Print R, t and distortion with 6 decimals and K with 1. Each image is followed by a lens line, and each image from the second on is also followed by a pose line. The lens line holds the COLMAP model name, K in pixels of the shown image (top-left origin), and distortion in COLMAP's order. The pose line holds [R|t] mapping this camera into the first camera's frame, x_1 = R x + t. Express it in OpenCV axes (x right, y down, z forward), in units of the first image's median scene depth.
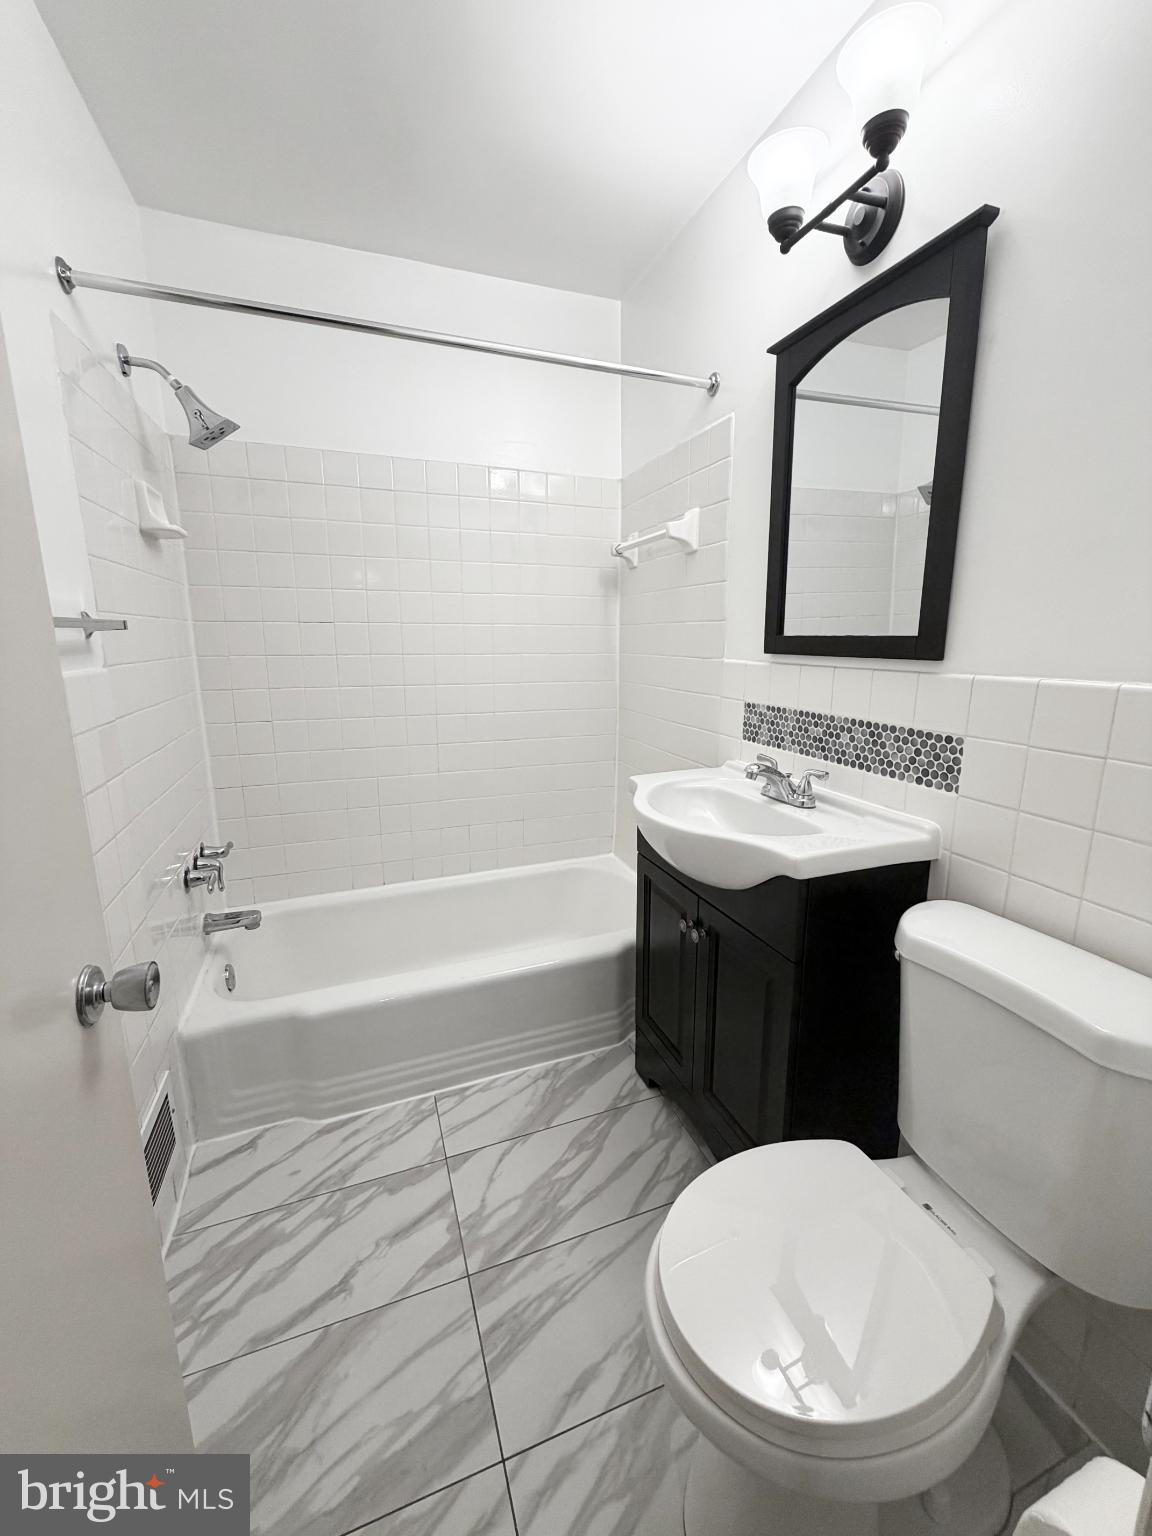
lens RADIAL K [[614.1, 0, 578.6], [0, 614.1, 761.6], [0, 0, 1]] dist [0.000259, 0.000395]
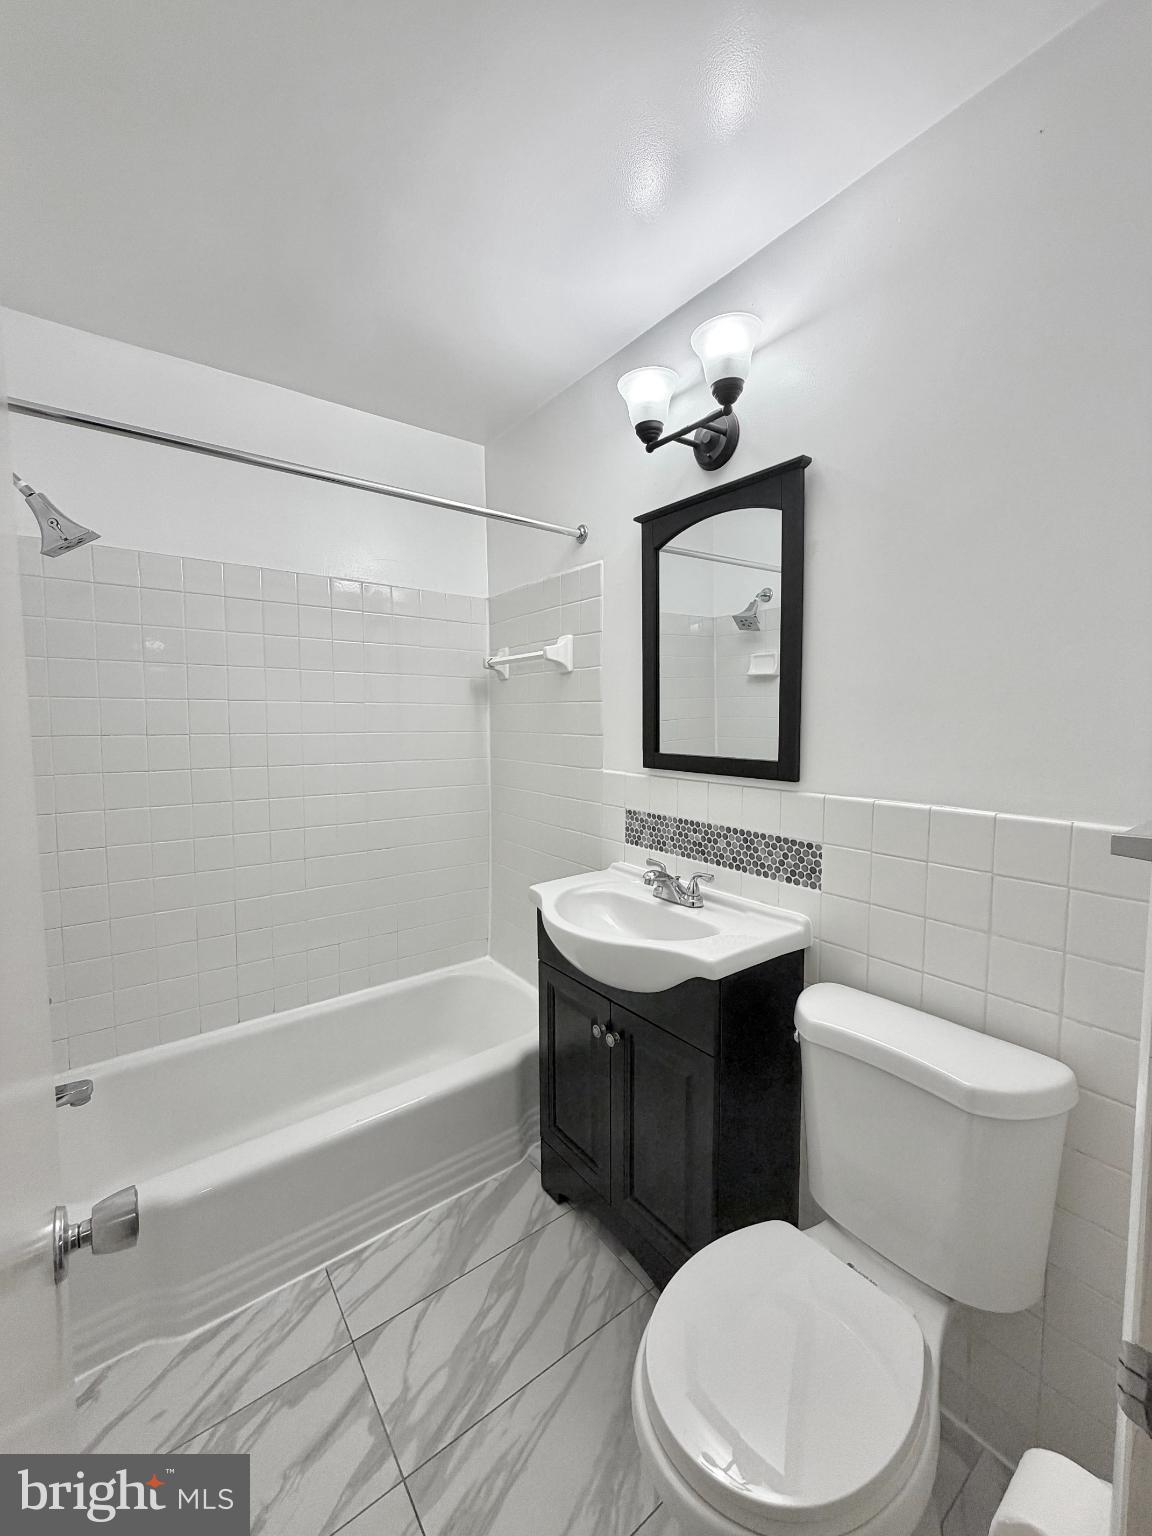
lens RADIAL K [[614.1, 0, 578.6], [0, 614.1, 761.6], [0, 0, 1]] dist [0.000259, 0.000395]
pose [[0.958548, -0.019309, 0.284276, -0.148847], [0.055329, 0.991324, -0.119229, -0.065899], [-0.279508, 0.130016, 0.951300, -0.048033]]
